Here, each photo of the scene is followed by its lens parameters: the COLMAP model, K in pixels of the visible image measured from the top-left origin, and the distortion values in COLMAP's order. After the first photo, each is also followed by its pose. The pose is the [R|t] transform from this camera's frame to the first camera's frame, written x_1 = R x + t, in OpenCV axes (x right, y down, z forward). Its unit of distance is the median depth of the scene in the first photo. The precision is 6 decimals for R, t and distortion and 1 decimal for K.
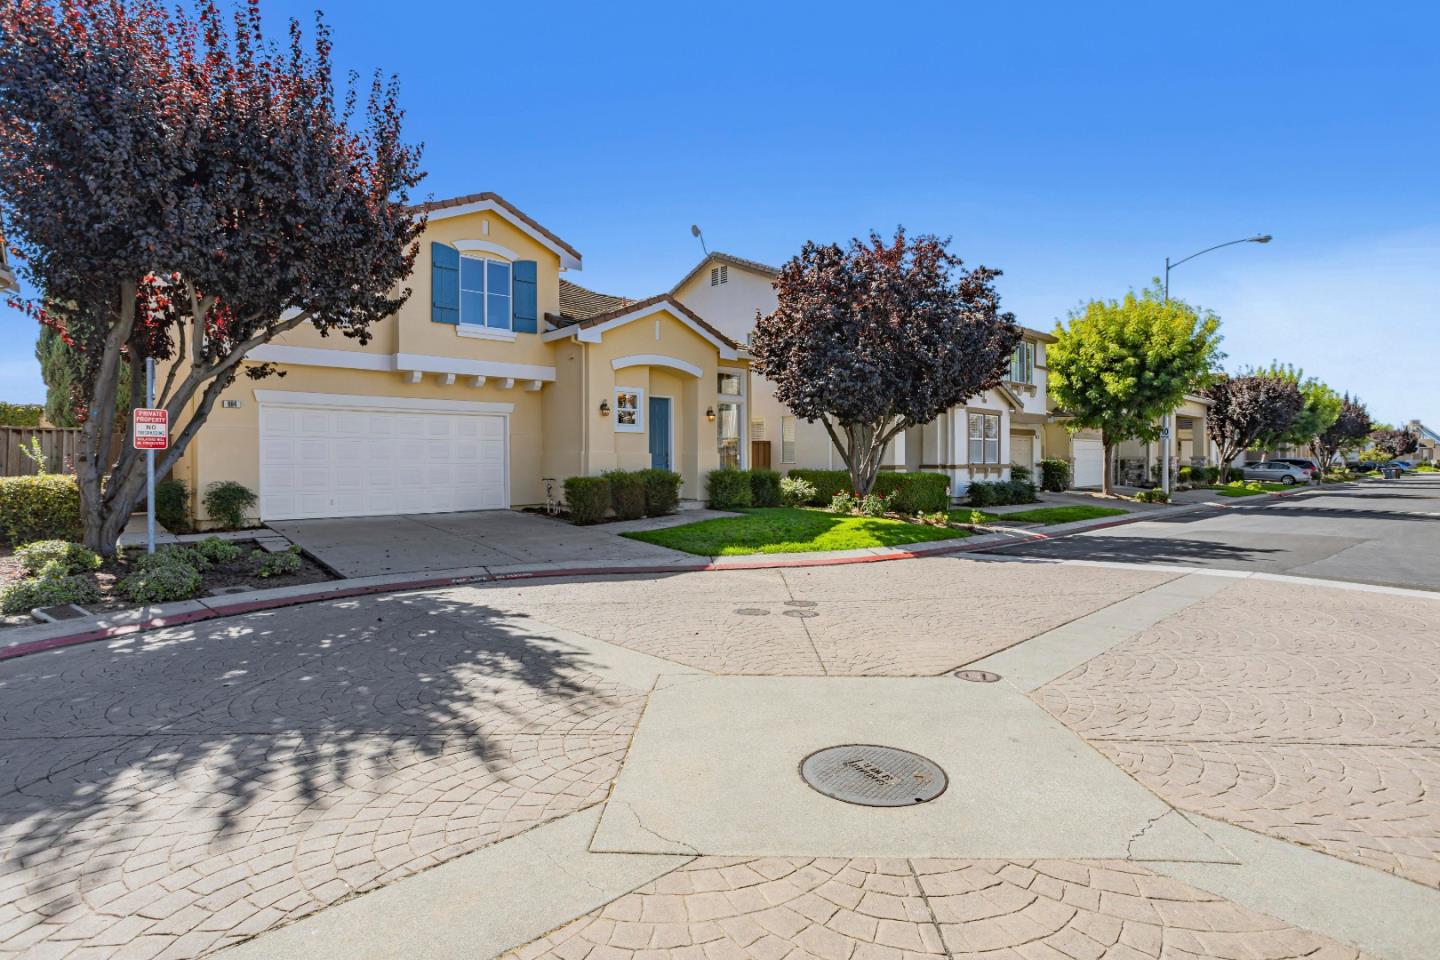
lens RADIAL K [[698.6, 0, 709.1], [0, 698.6, 466.3], [0, 0, 1]] dist [-0.056576, 0.035734]
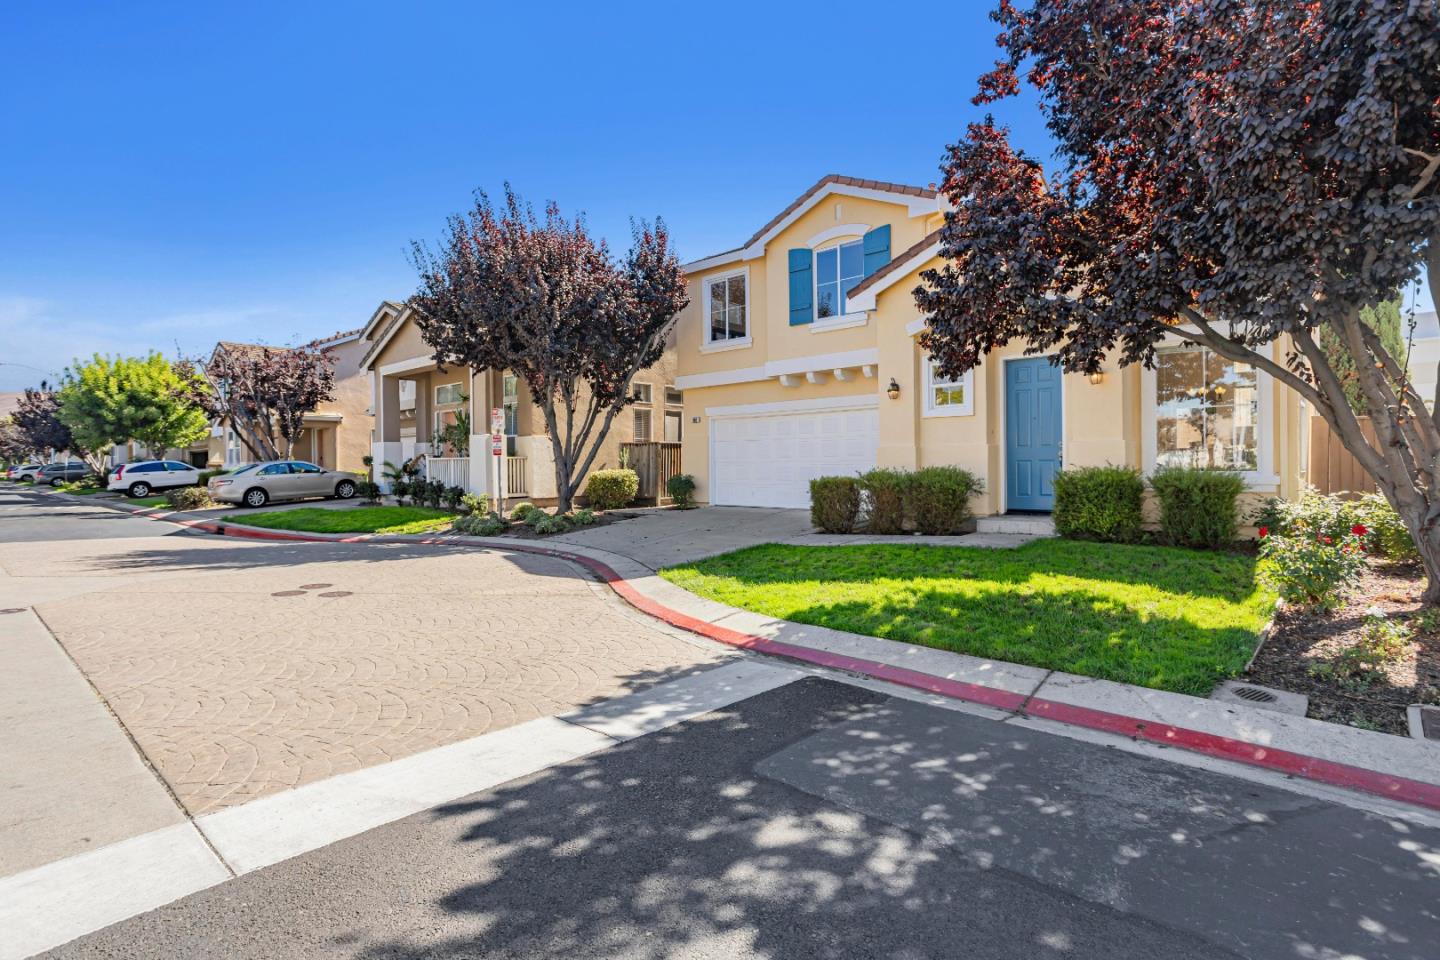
lens RADIAL K [[698.6, 0, 709.1], [0, 698.6, 466.3], [0, 0, 1]] dist [-0.056576, 0.035734]
pose [[0.079057, 0.006821, -0.996847, 0.540142], [0.002206, 0.999973, 0.007017, -0.003515], [0.996868, -0.002753, 0.079040, 0.661812]]
